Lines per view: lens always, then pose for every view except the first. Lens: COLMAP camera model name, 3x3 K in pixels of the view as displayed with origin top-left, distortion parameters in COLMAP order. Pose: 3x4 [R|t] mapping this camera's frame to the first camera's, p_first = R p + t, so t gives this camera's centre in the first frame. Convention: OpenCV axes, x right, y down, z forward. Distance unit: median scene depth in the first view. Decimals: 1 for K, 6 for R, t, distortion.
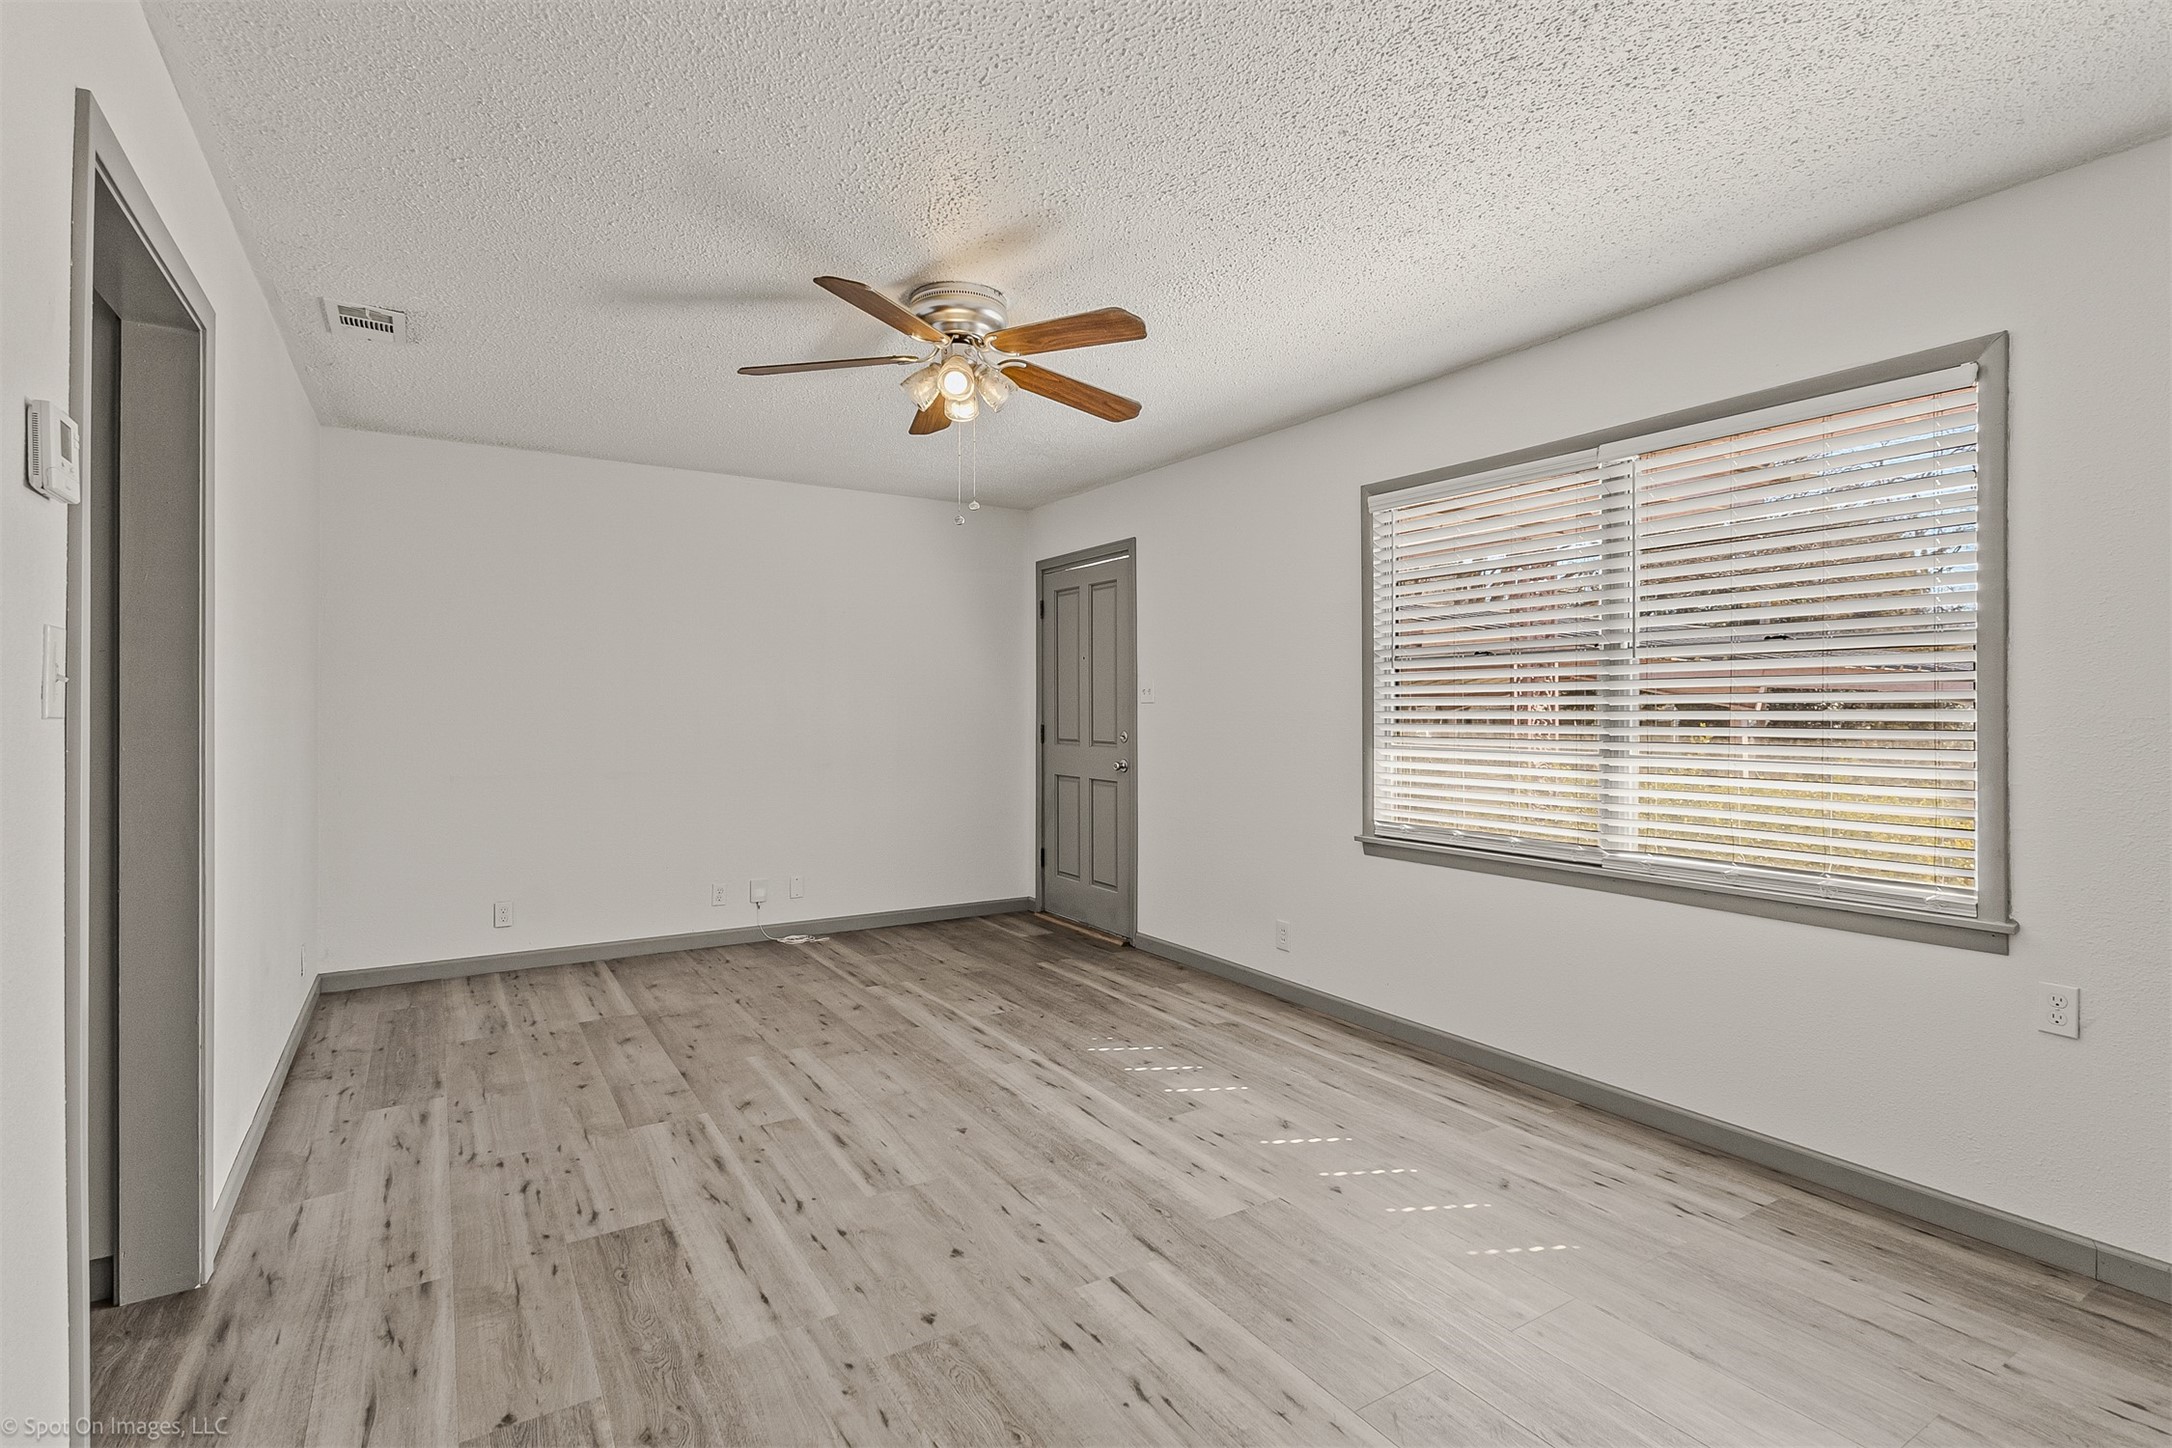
lens RADIAL K [[1039.7, 0, 1078.4], [0, 1039.7, 717.5], [0, 0, 1]] dist [0.003666, -0.002553]
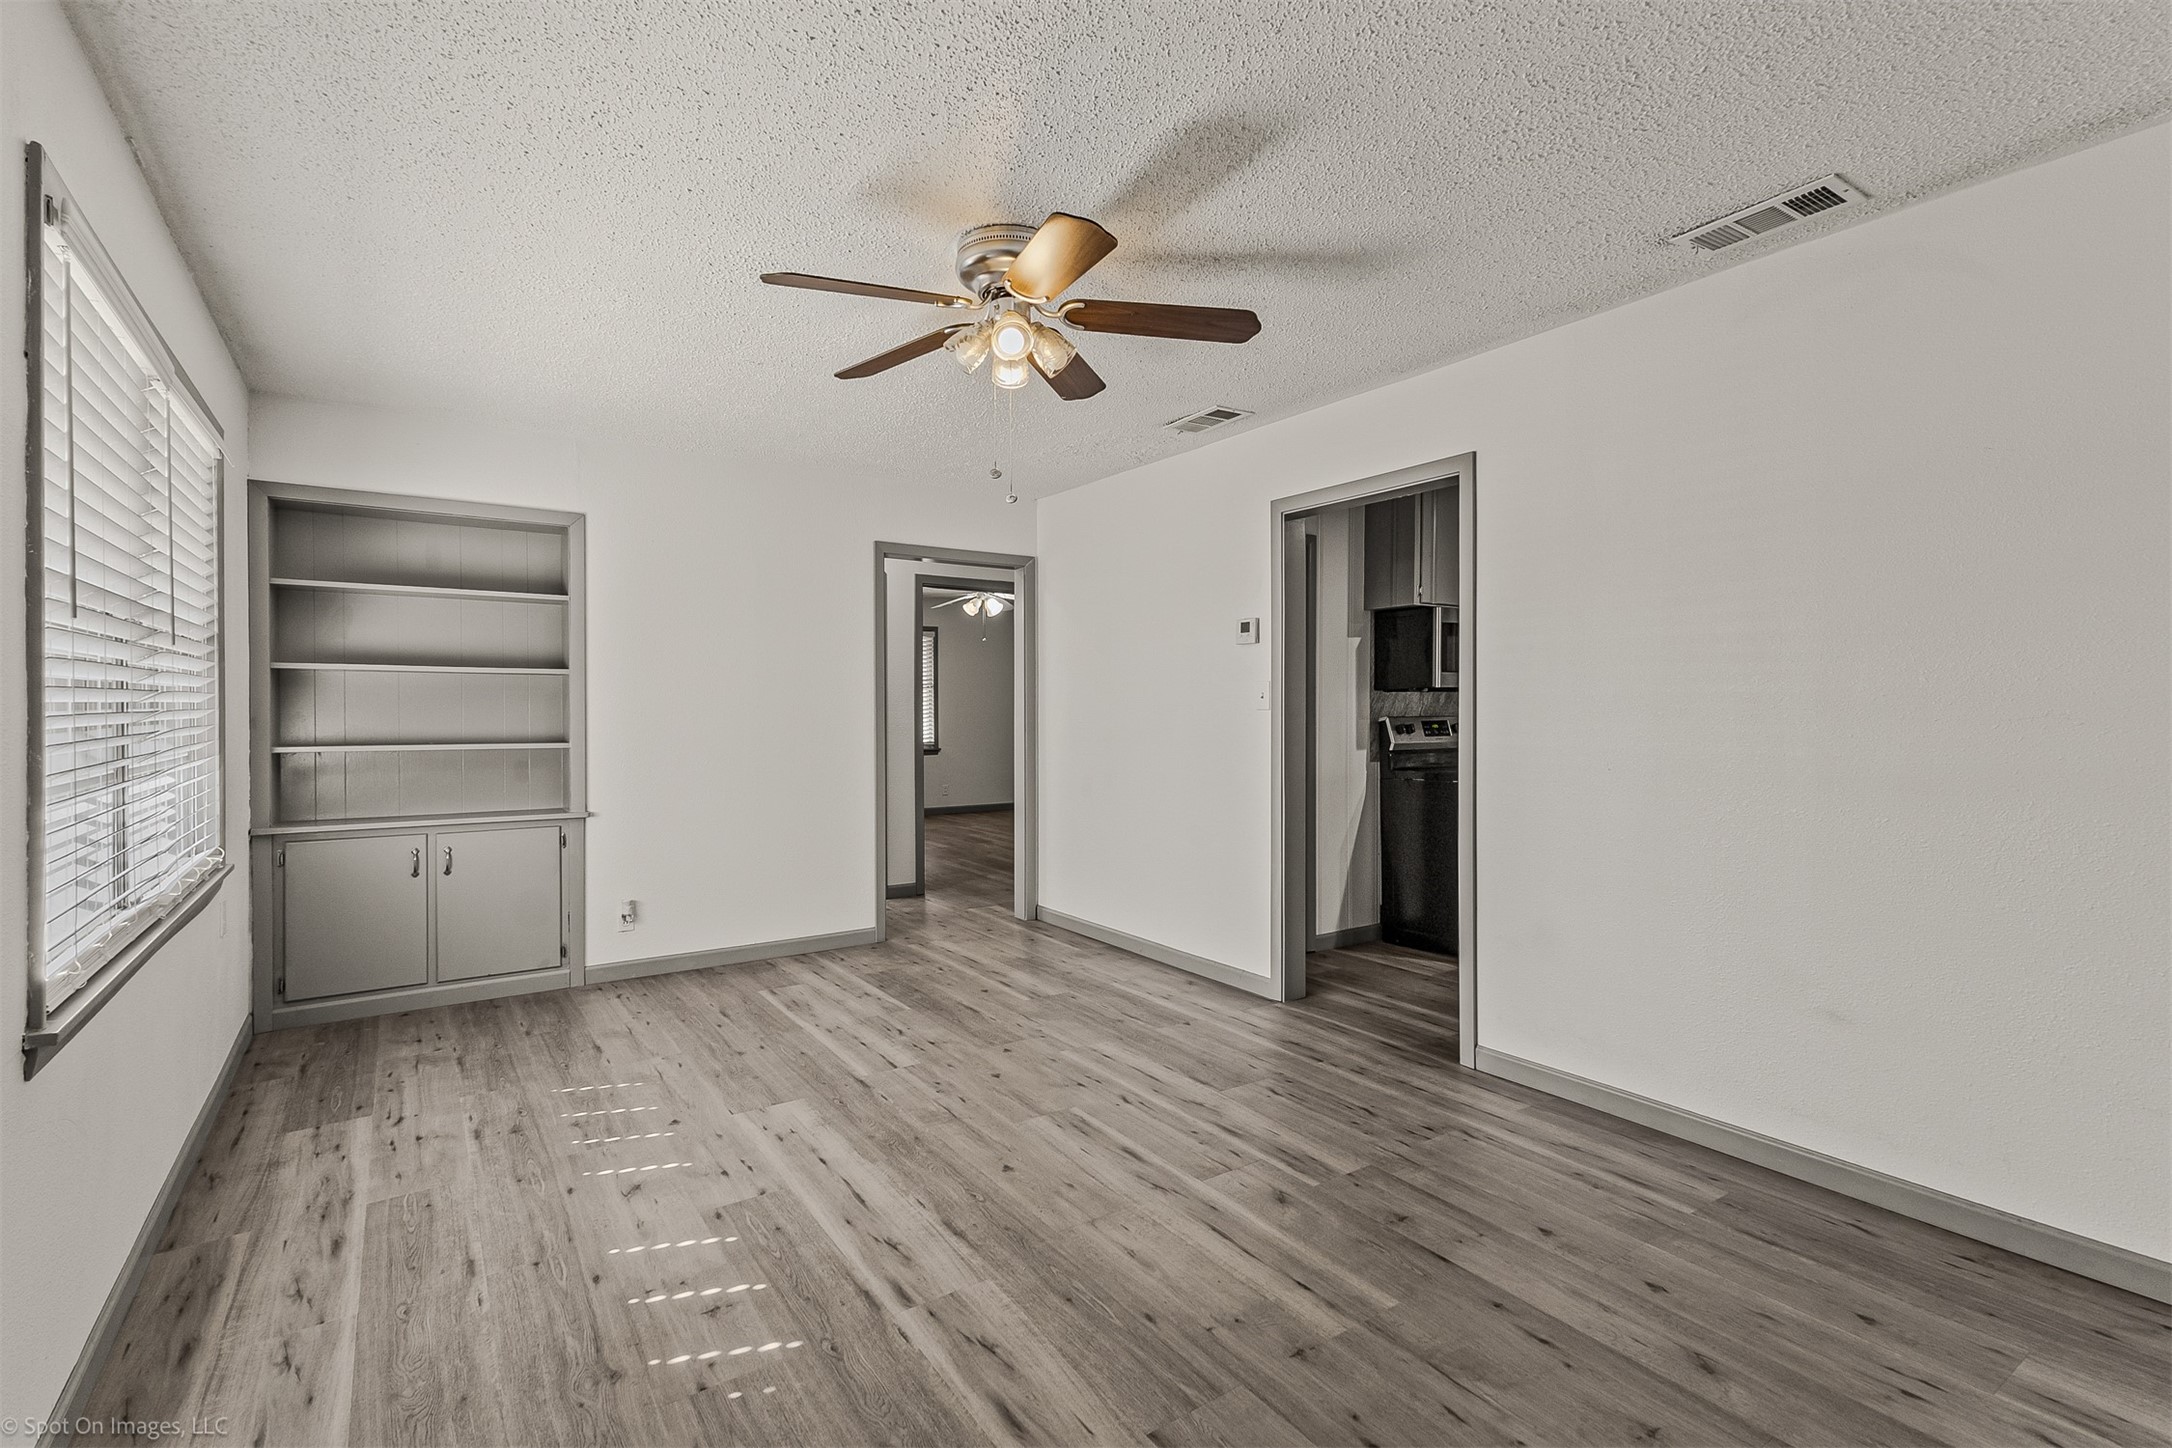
lens RADIAL K [[993.8, 0, 1090.1], [0, 993.8, 702.1], [0, 0, 1]] dist [0.028804, -0.002253]
pose [[-0.998962, -0.001247, -0.045544, -0.141025], [-0.001355, 0.999996, 0.002356, -0.015581], [0.045541, 0.002415, -0.998960, 1.845996]]
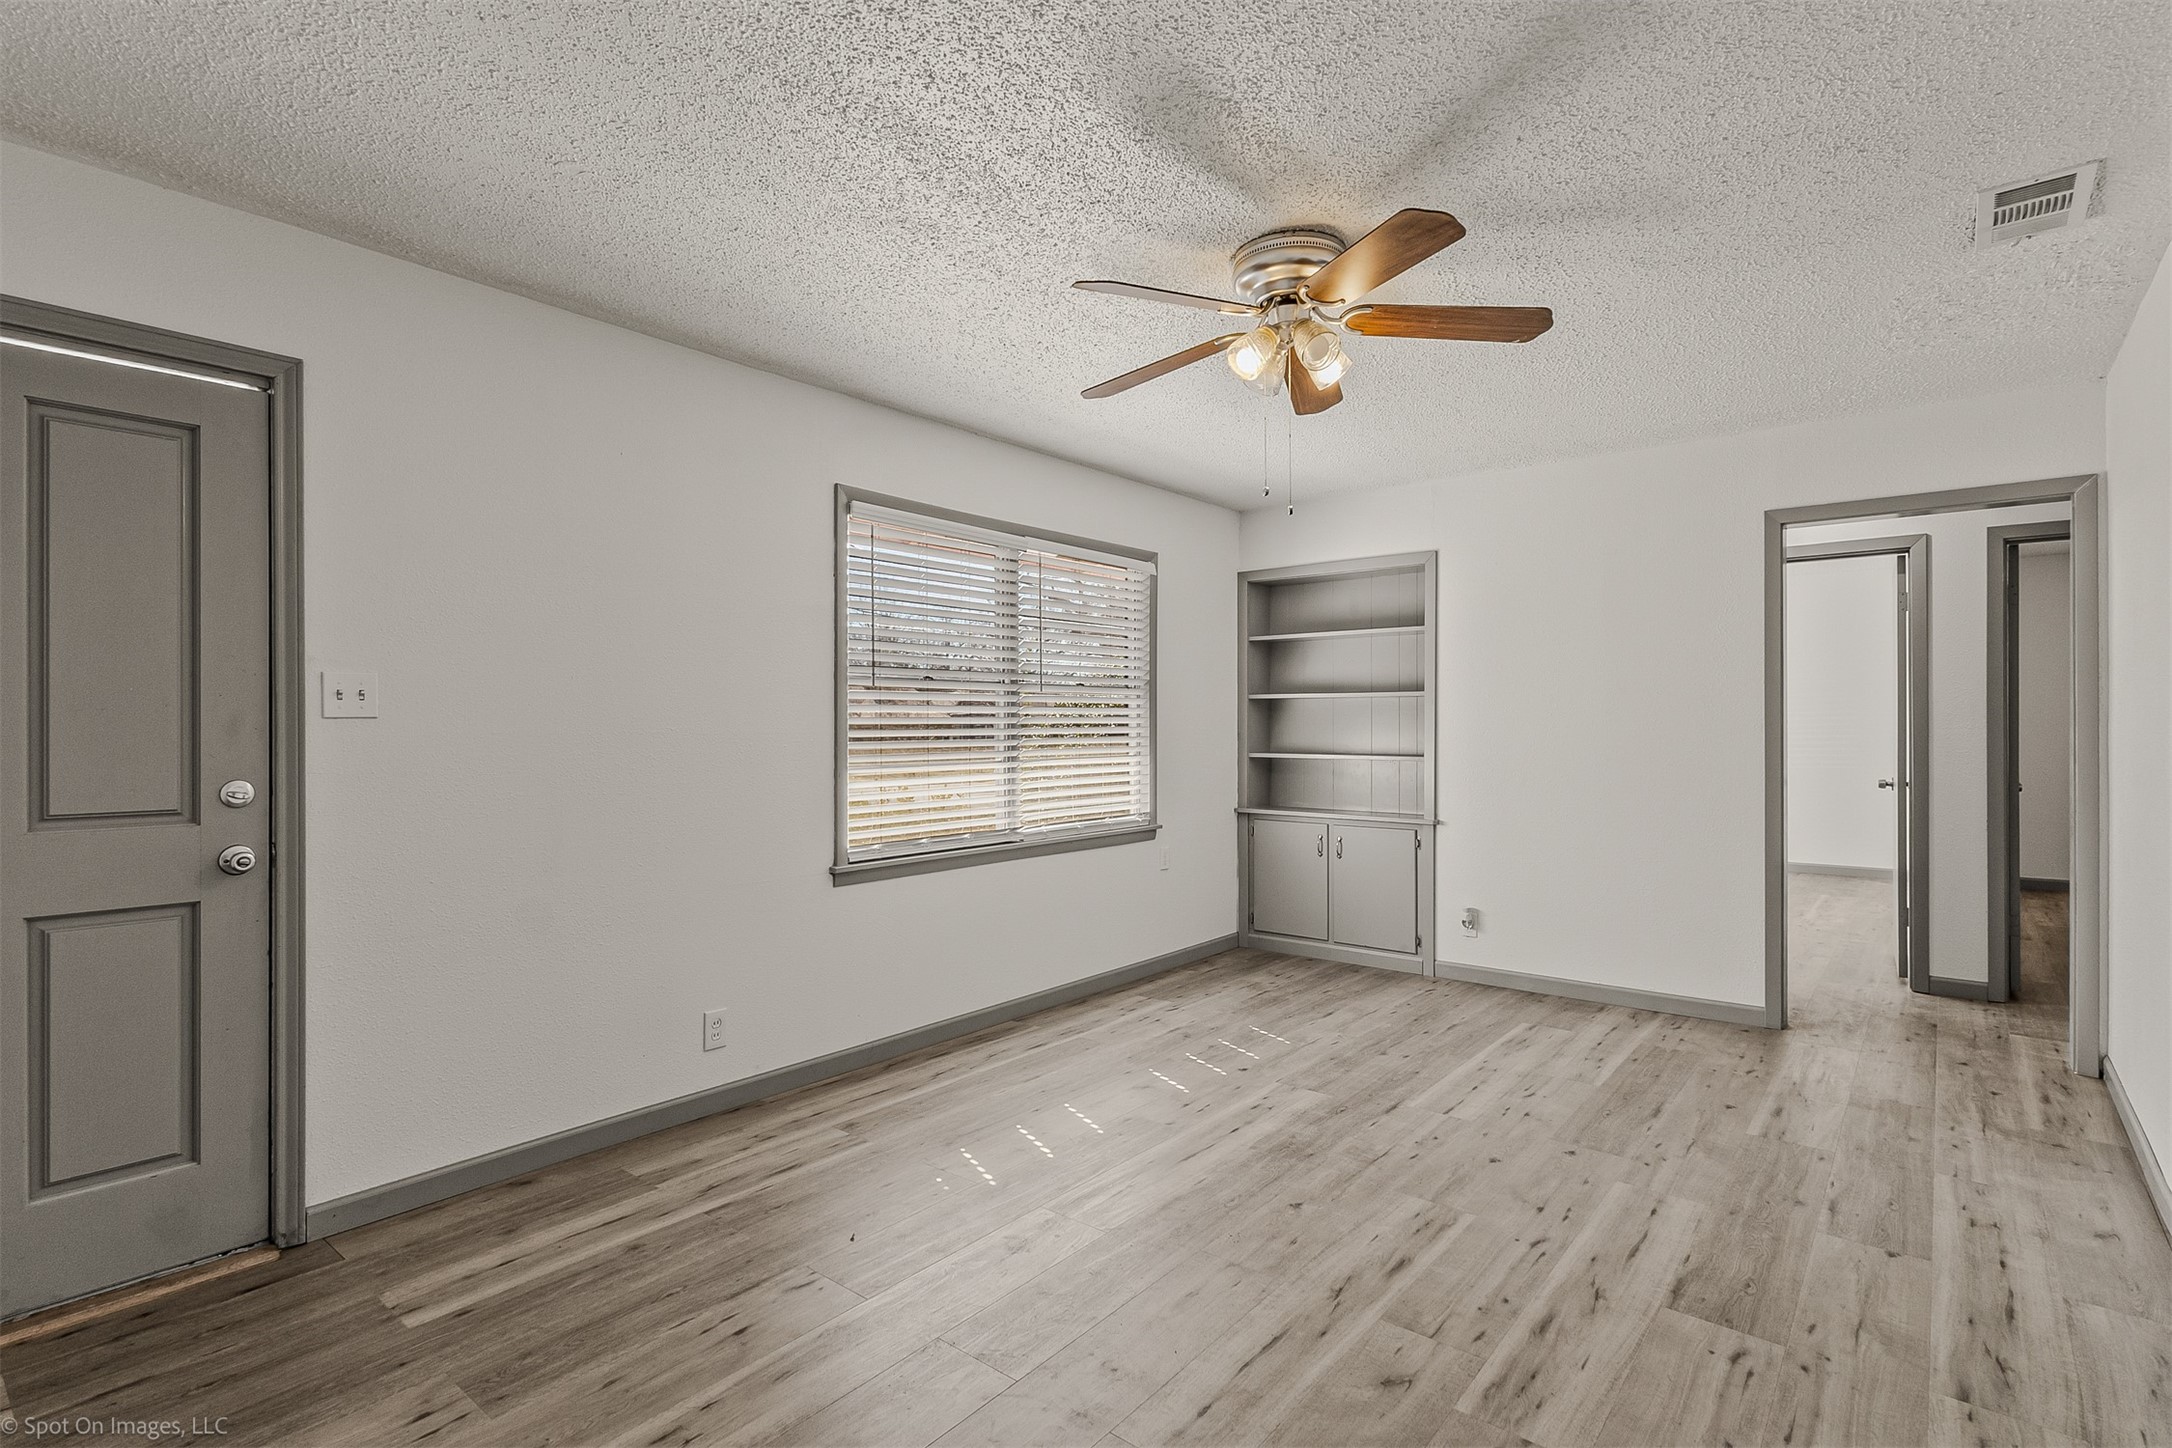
lens RADIAL K [[1039.7, 0, 1100.3], [0, 1039.7, 714.1], [0, 0, 1]] dist [0.003666, -0.002553]
pose [[-0.331459, 0.010013, 0.943417, -0.876121], [0.009195, 0.999930, -0.007382, -0.014601], [-0.943425, 0.006227, -0.331528, 1.418900]]
